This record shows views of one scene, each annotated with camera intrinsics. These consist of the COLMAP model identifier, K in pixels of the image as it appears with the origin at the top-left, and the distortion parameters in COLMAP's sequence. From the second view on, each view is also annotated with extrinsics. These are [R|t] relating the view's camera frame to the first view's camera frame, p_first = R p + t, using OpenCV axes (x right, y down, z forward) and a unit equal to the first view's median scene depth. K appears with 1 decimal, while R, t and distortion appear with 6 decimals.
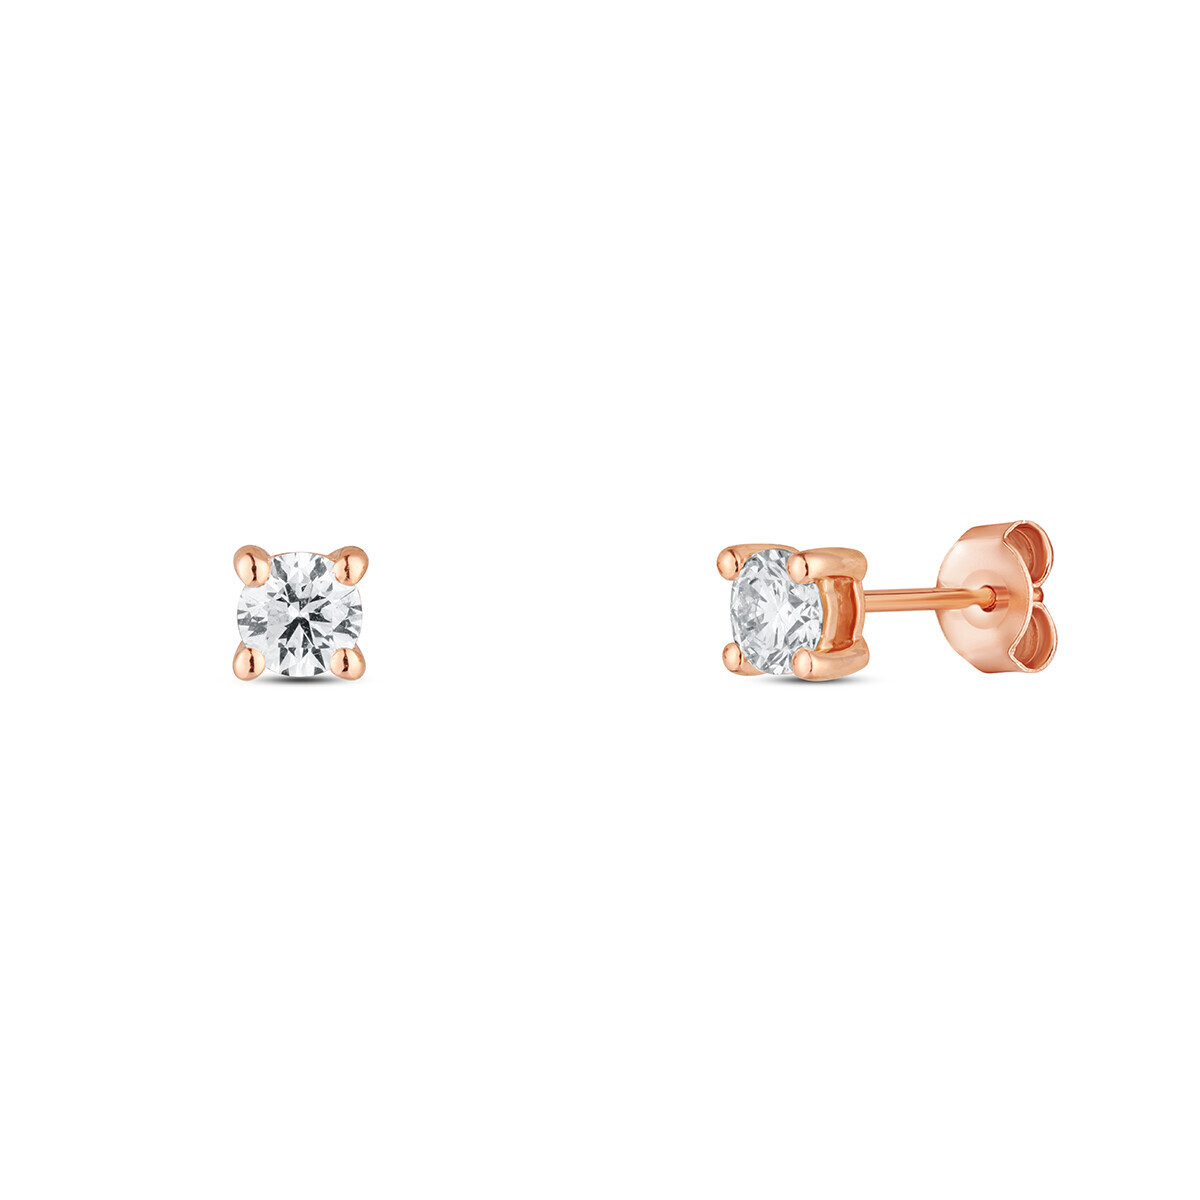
lens RADIAL K [[5596.5, 0, 593.4], [0, 5596.5, 602.2], [0, 0, 1]] dist [3.657879, 0.000000]
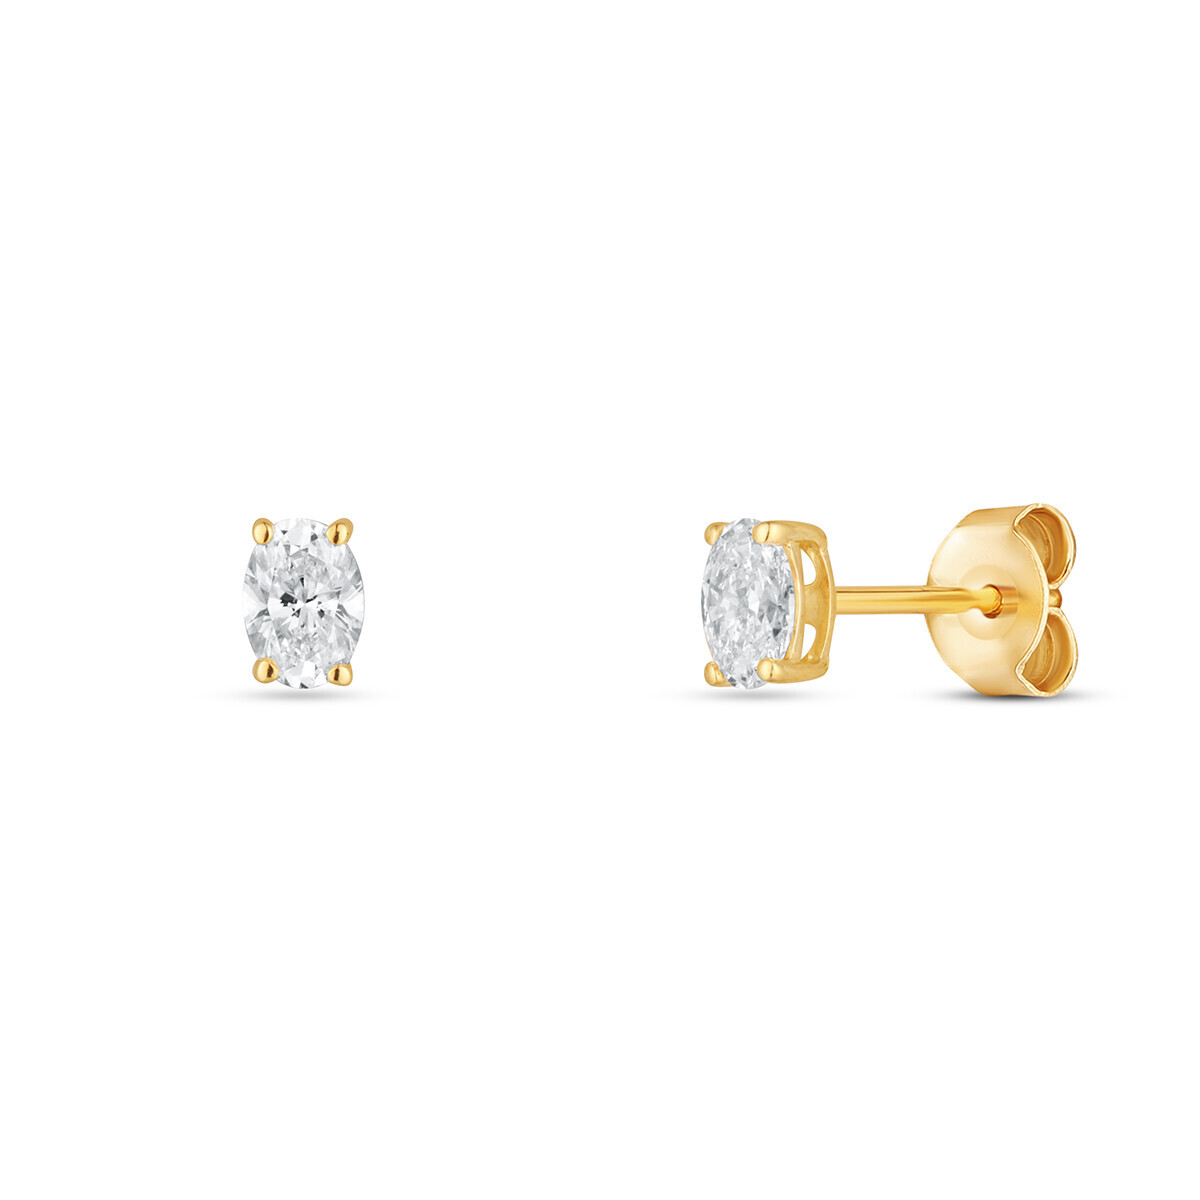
lens RADIAL K [[5596.5, 0, 596.0], [0, 5596.5, 595.3], [0, 0, 1]] dist [3.657879, 0.000000]
pose [[0.999569, 0.029367, -0.000008, 0.014217], [-0.029367, 0.999569, -0.000017, 0.000142], [0.000008, 0.000017, 1.000000, 0.206974]]
